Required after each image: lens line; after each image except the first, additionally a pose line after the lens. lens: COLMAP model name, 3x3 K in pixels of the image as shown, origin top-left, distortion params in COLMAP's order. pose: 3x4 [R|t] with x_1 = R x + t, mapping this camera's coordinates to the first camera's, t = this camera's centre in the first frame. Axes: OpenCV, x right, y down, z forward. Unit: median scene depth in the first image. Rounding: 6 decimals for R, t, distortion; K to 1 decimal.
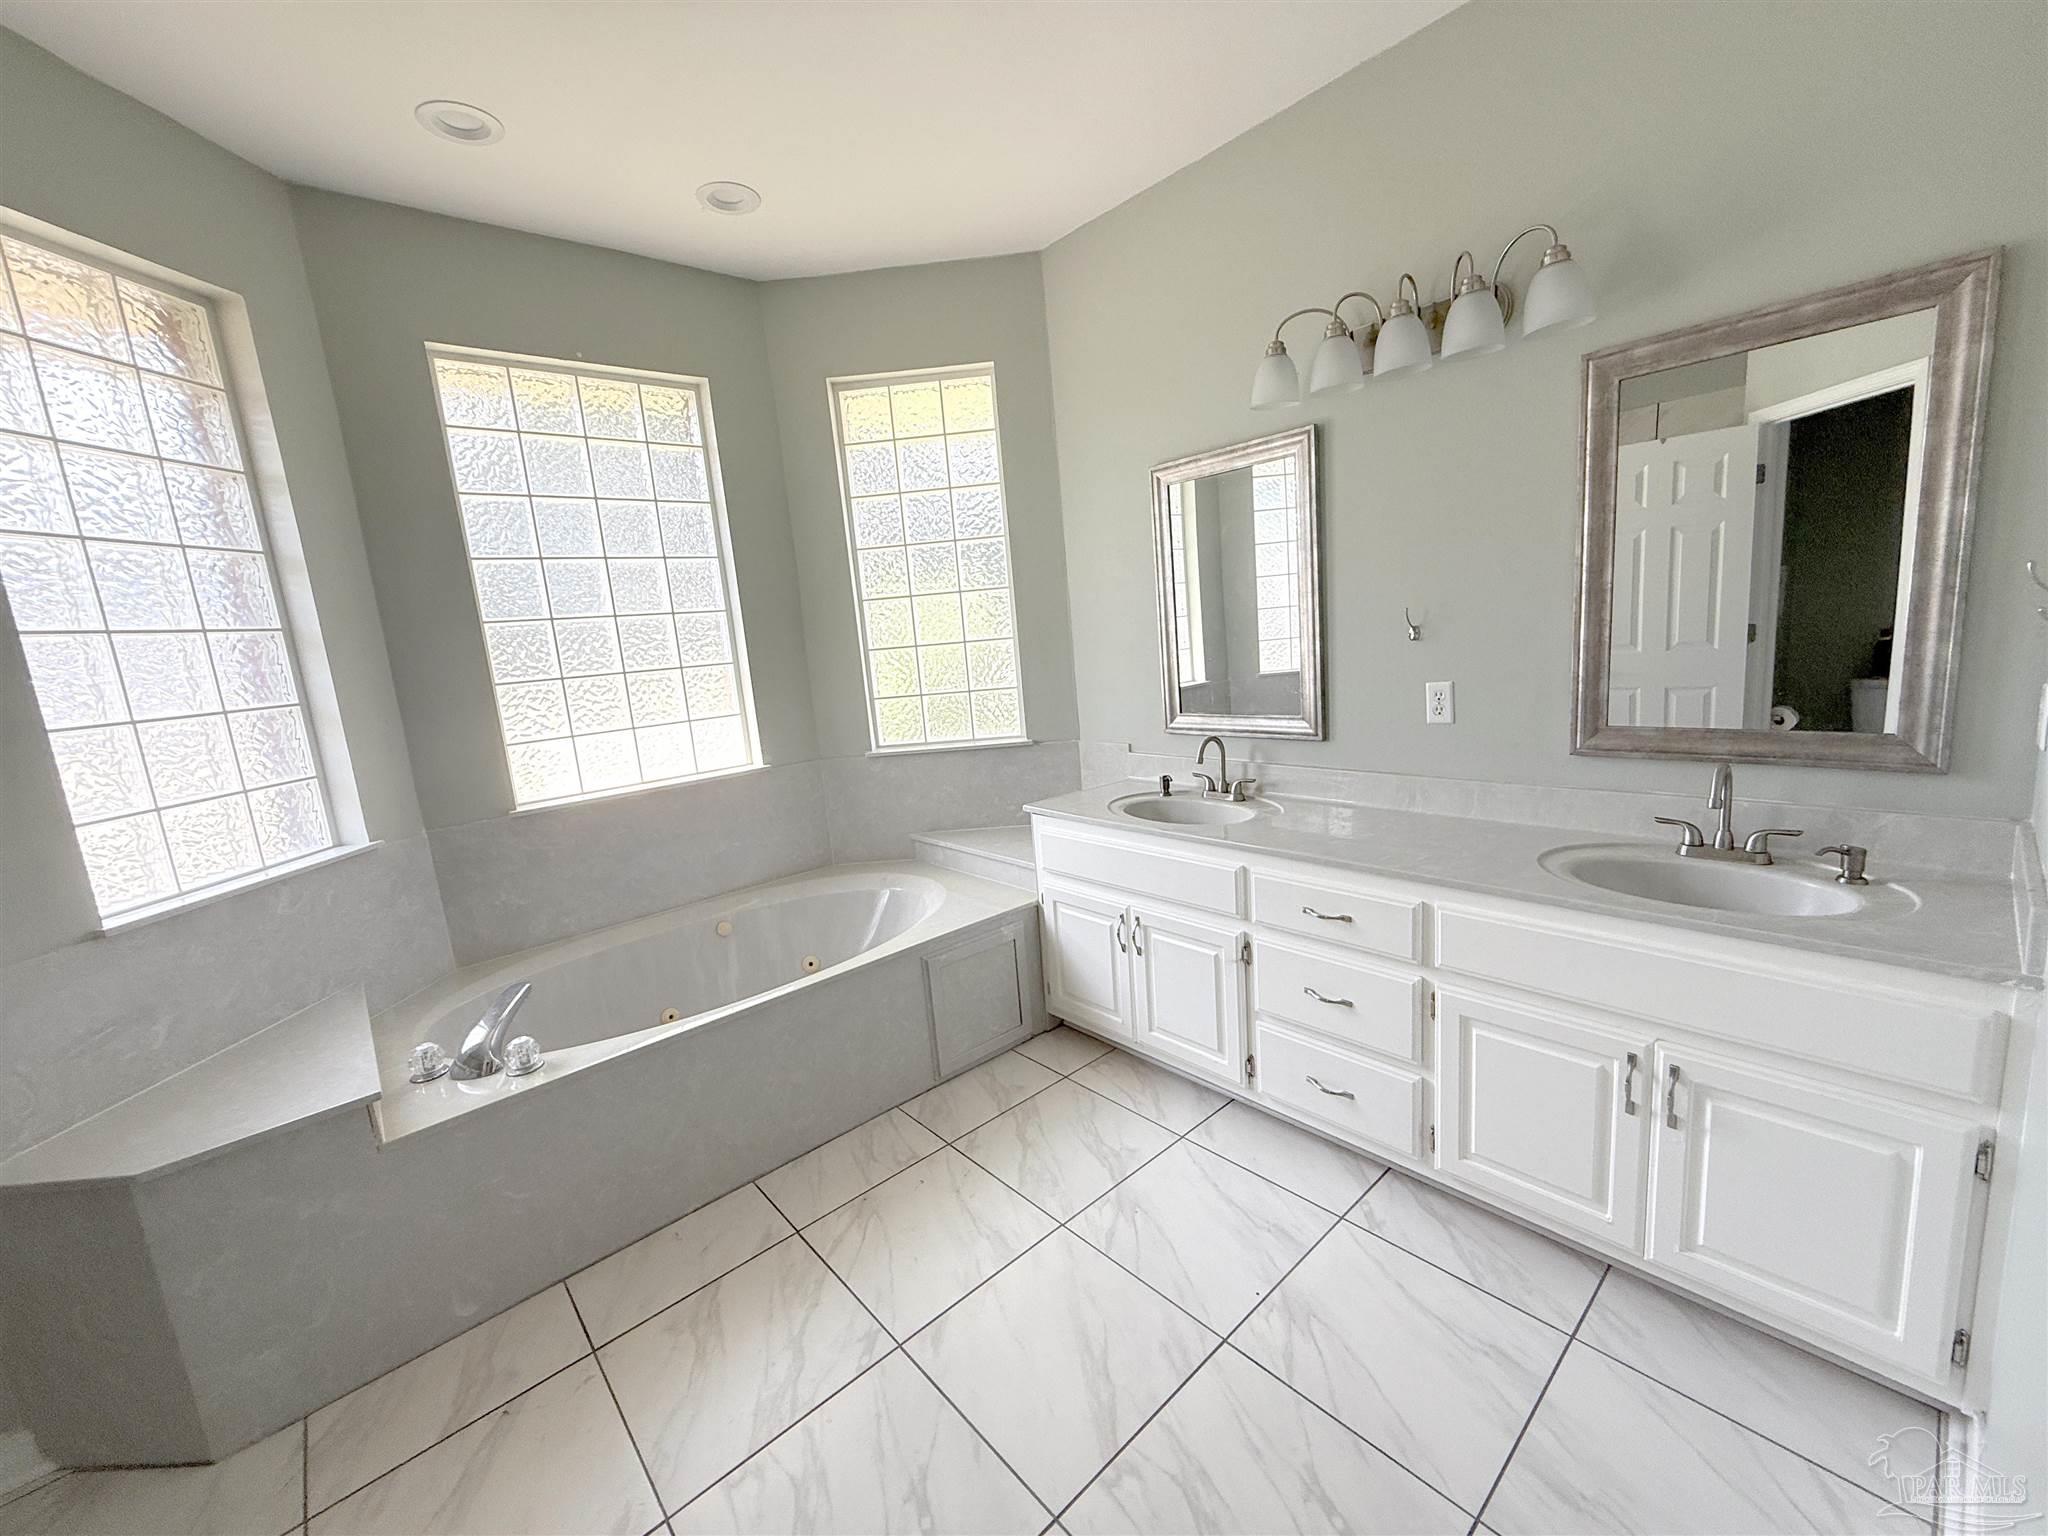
lens RADIAL K [[818.6, 0, 1016.4], [0, 818.6, 765.5], [0, 0, 1]] dist [0.011383, 0.000837]
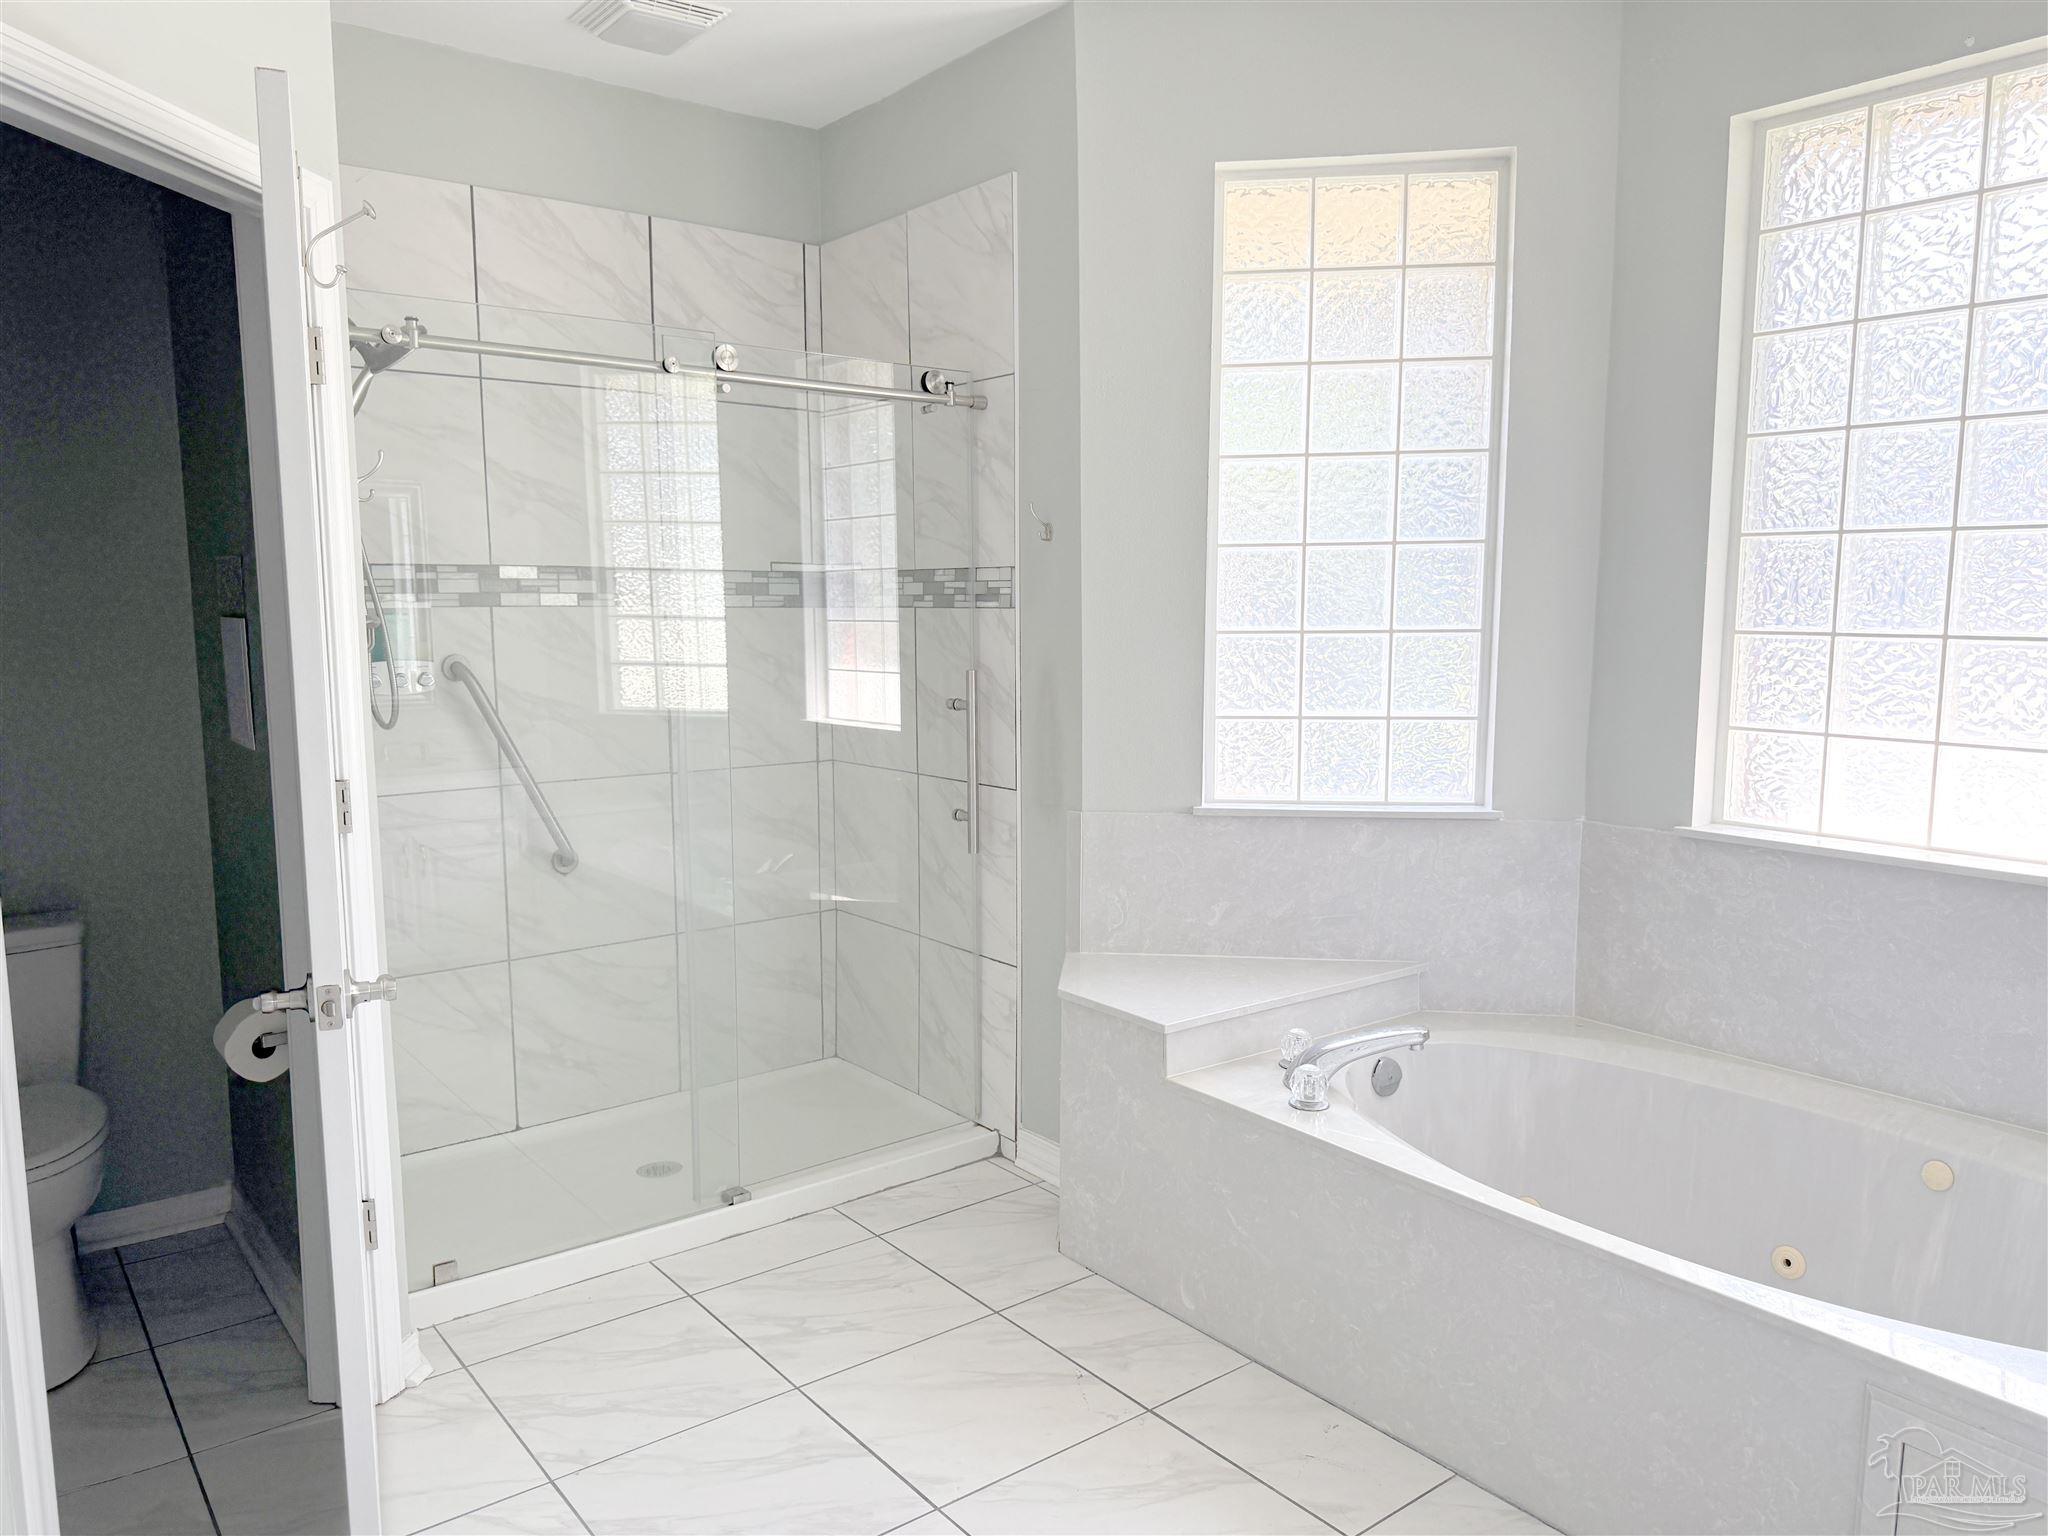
lens RADIAL K [[1455.2, 0, 1035.4], [0, 1455.2, 775.1], [0, 0, 1]] dist [0.065305, -0.067592]
pose [[-0.041996, 0.208368, -0.977148, 0.568723], [-0.161602, 0.963717, 0.212449, -0.156033], [0.985962, 0.166831, -0.006800, 0.520992]]
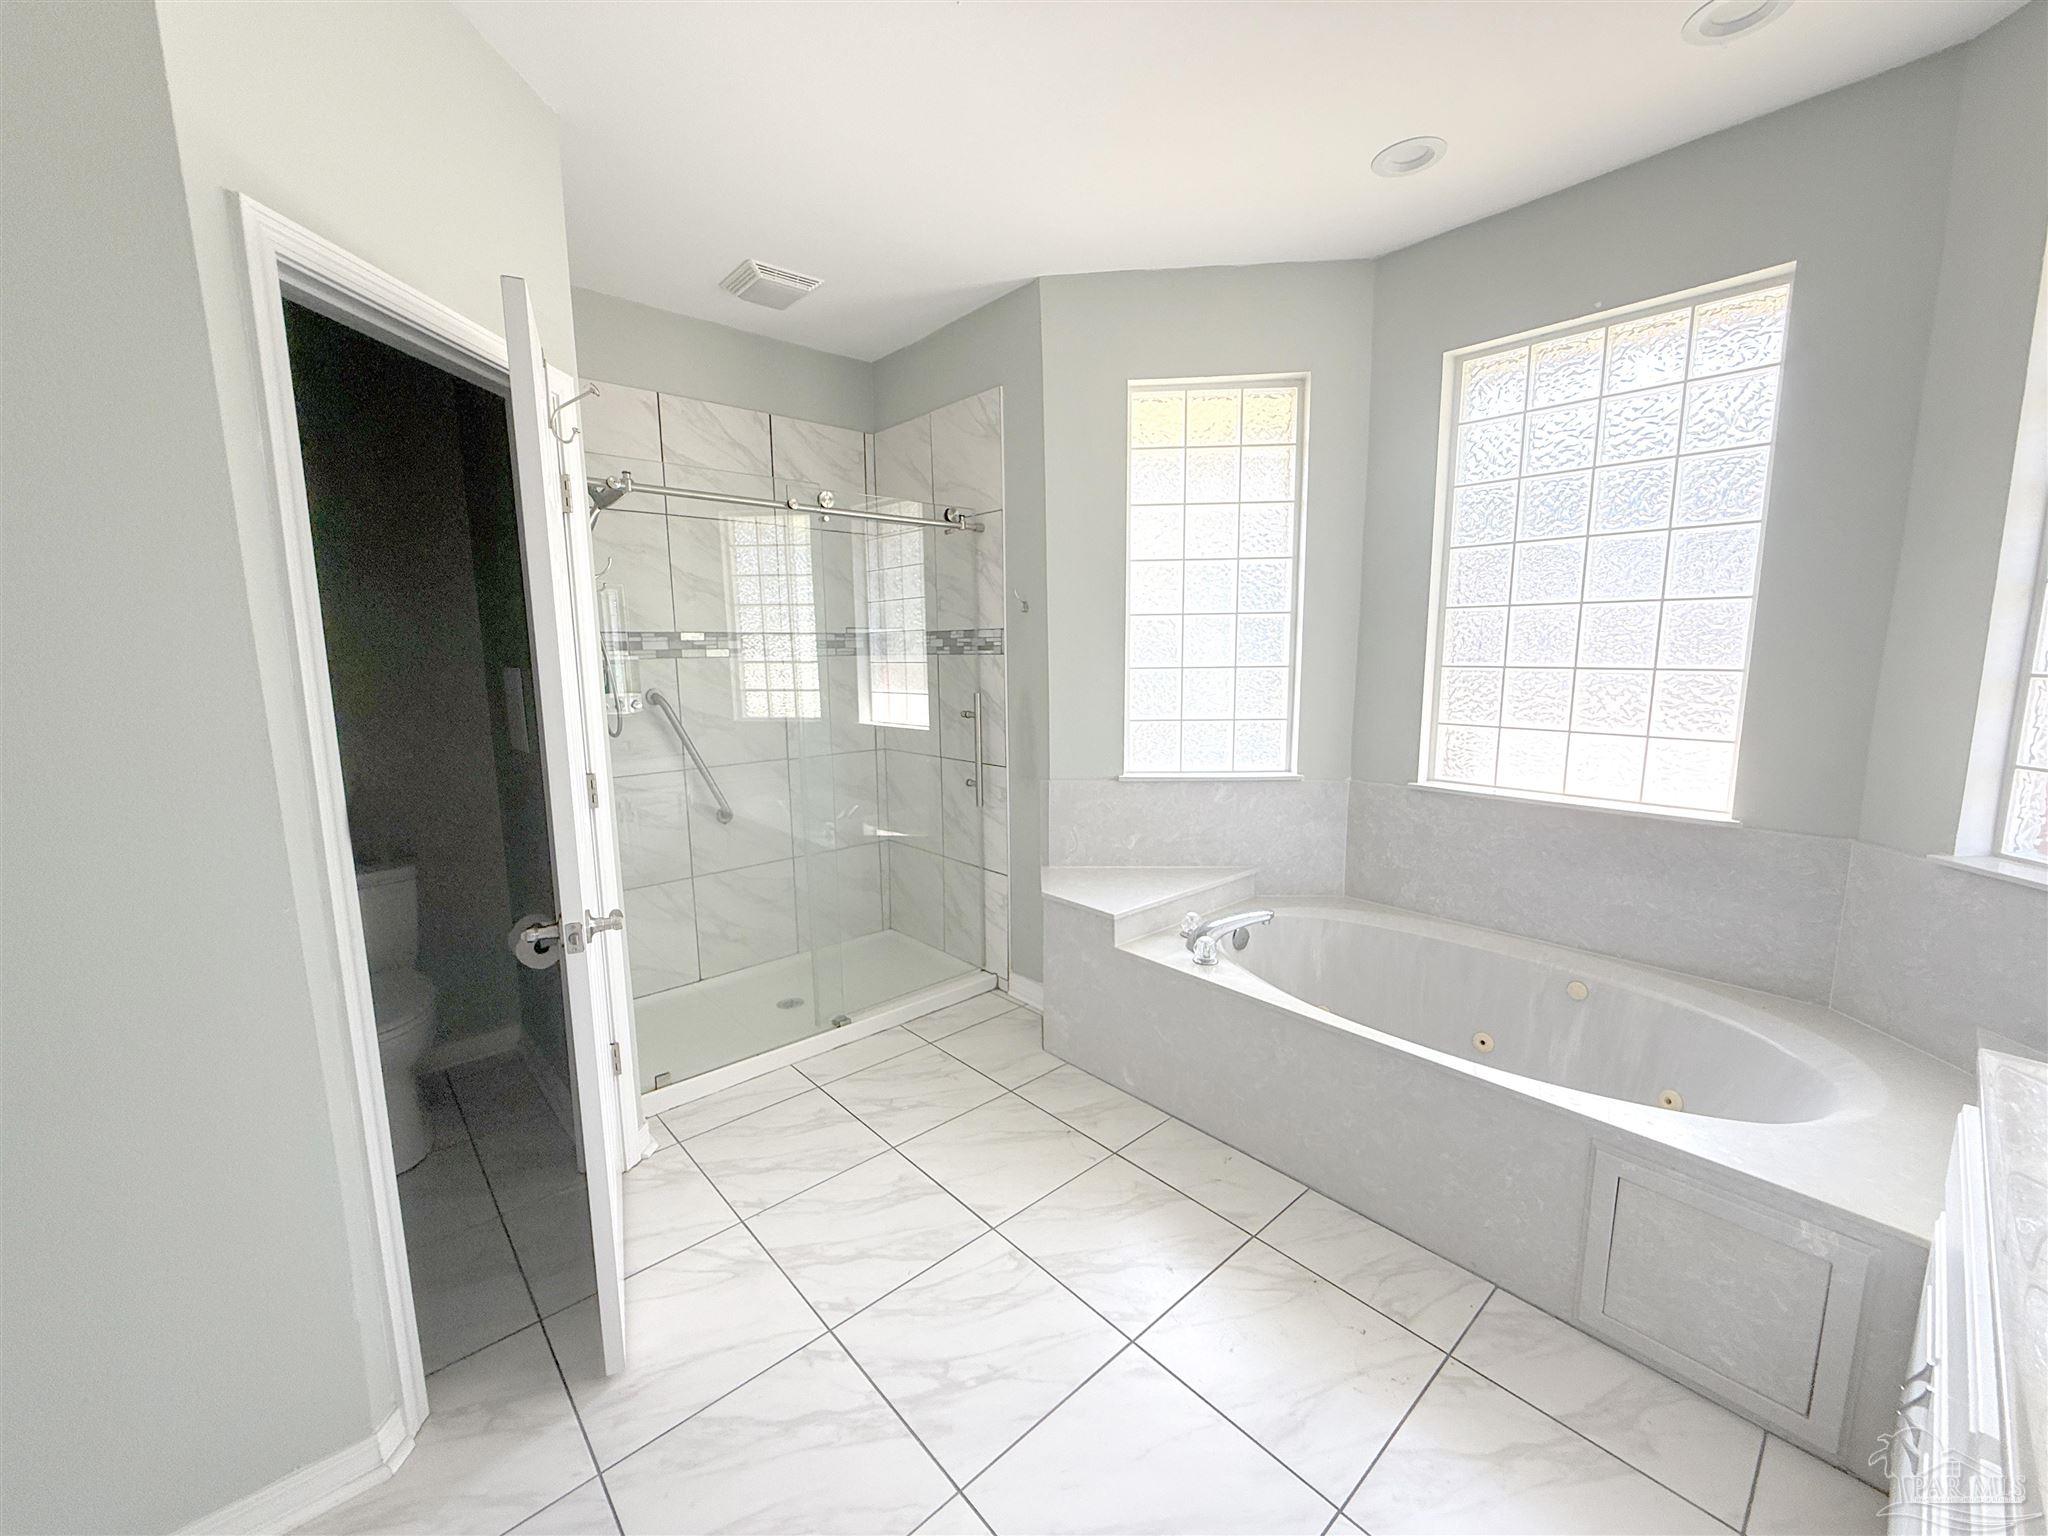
lens RADIAL K [[818.6, 0, 1021.3], [0, 818.6, 763.3], [0, 0, 1]] dist [0.011383, 0.000837]
pose [[0.021919, 0.228315, -0.973341, 0.452665], [-0.158098, 0.962116, 0.222121, -0.135754], [0.987180, 0.149014, 0.057185, 0.443419]]
